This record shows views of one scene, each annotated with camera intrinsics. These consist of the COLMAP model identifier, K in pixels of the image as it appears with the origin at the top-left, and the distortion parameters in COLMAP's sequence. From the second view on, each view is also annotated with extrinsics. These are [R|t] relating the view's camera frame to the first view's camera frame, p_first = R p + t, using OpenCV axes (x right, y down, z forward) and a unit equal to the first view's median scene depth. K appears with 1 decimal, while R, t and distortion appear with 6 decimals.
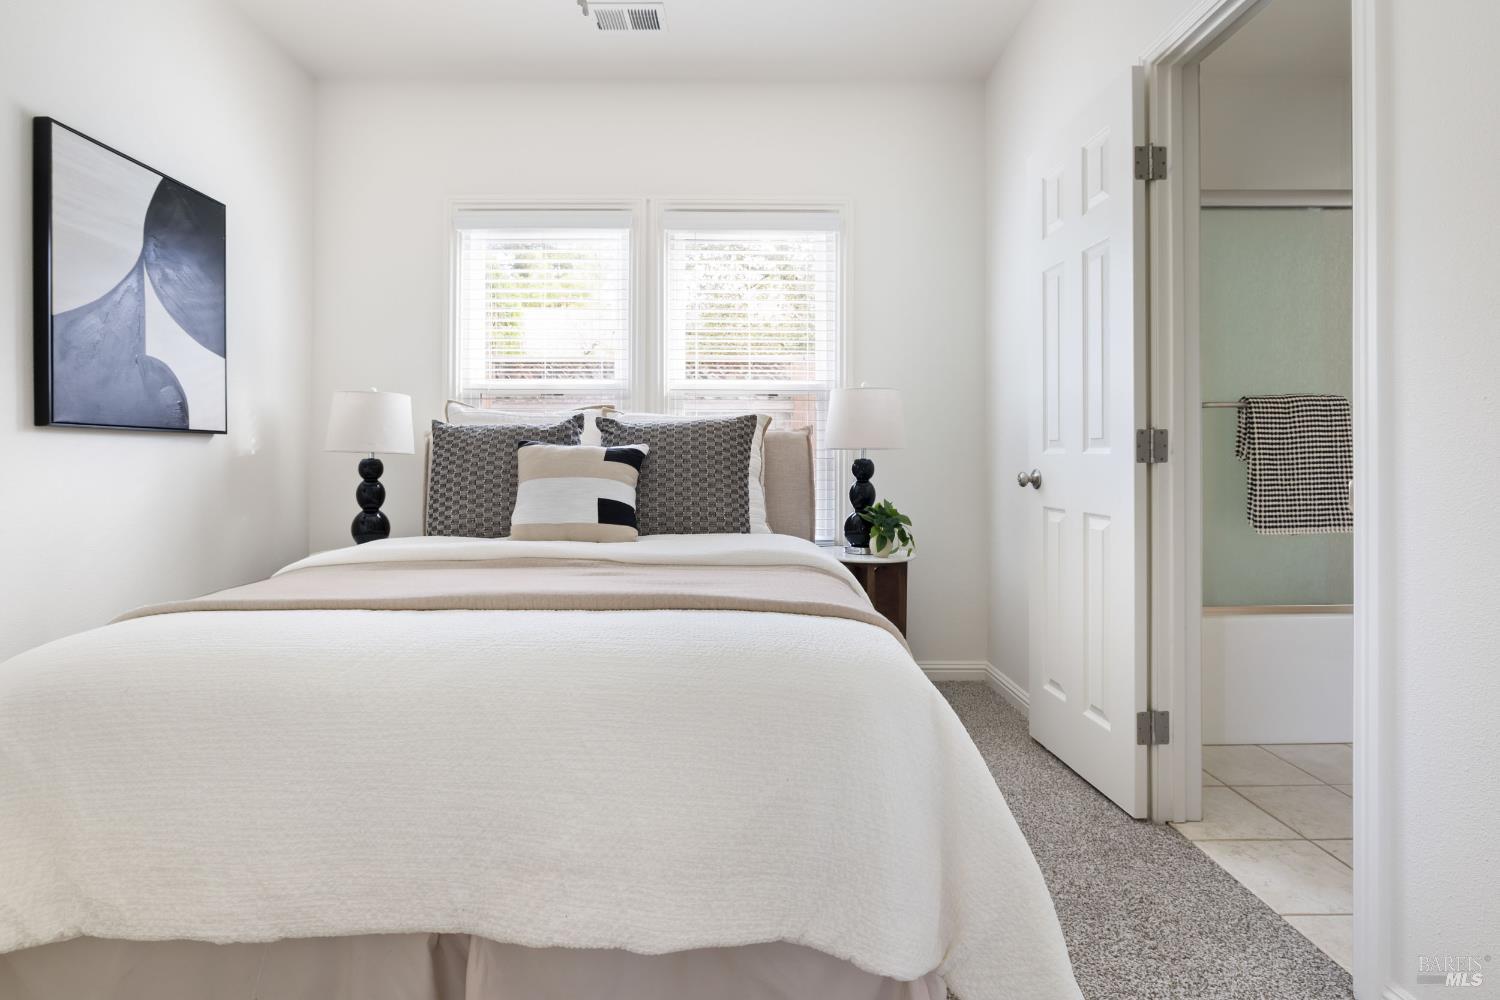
lens RADIAL K [[722.5, 0, 747.3], [0, 722.5, 456.4], [0, 0, 1]] dist [0.000044, -0.000162]
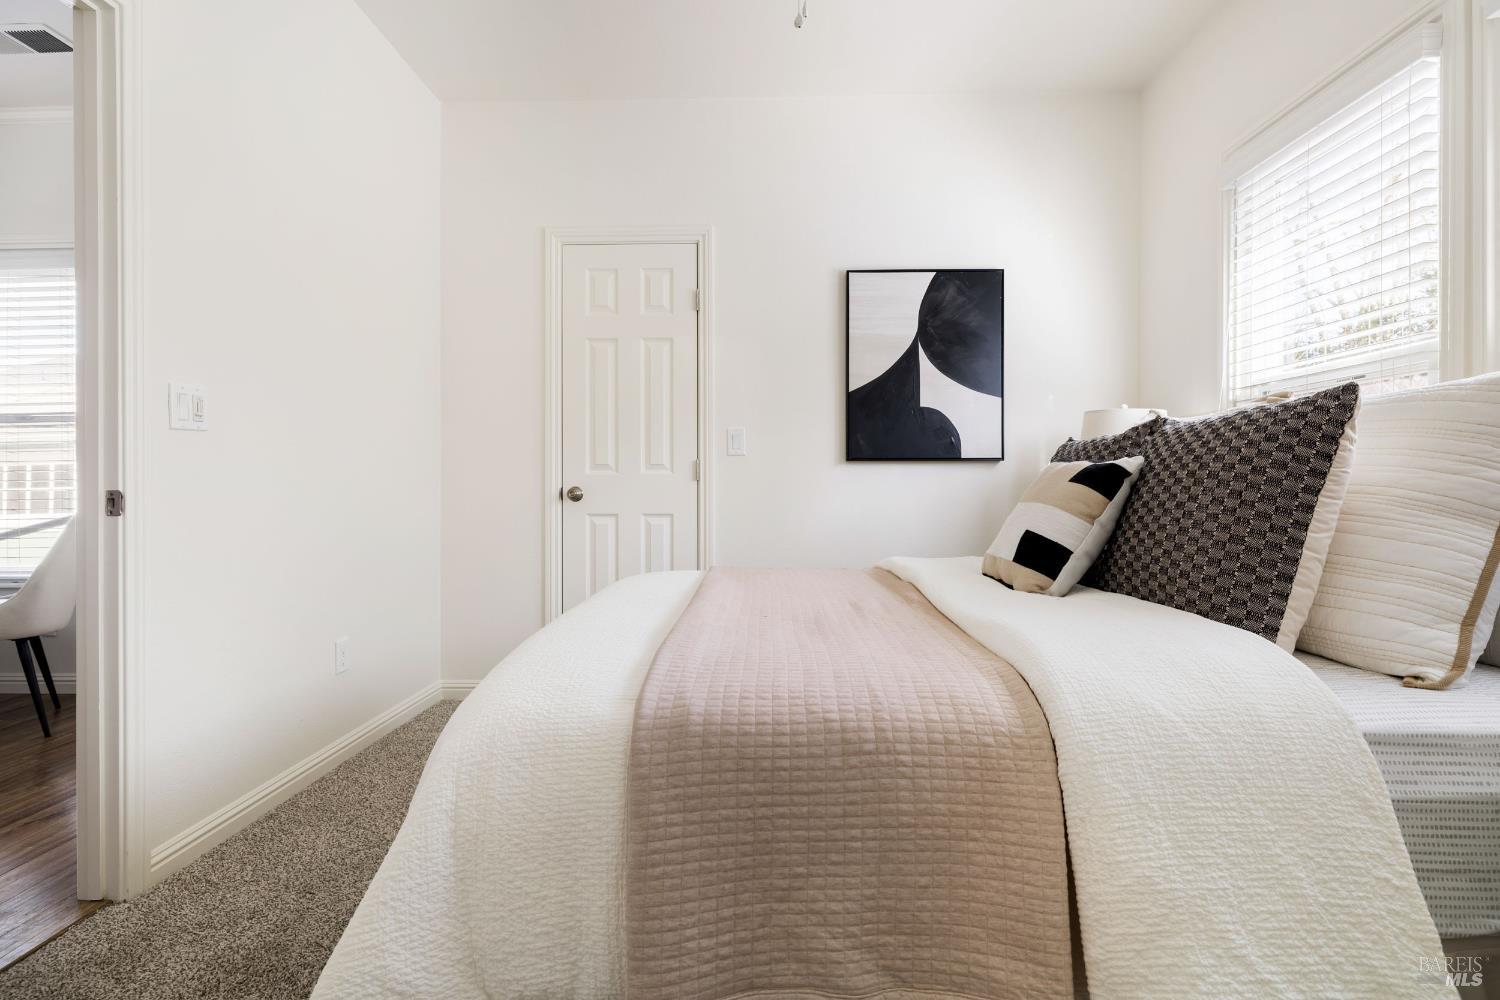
lens RADIAL K [[727.7, 0, 746.3], [0, 727.7, 488.1], [0, 0, 1]] dist [-0.054016, -0.000111]
pose [[-0.056681, 0.006472, -0.998371, 0.533381], [0.006819, 0.999958, 0.006095, 0.005926], [0.998369, -0.006462, -0.056723, 0.687343]]
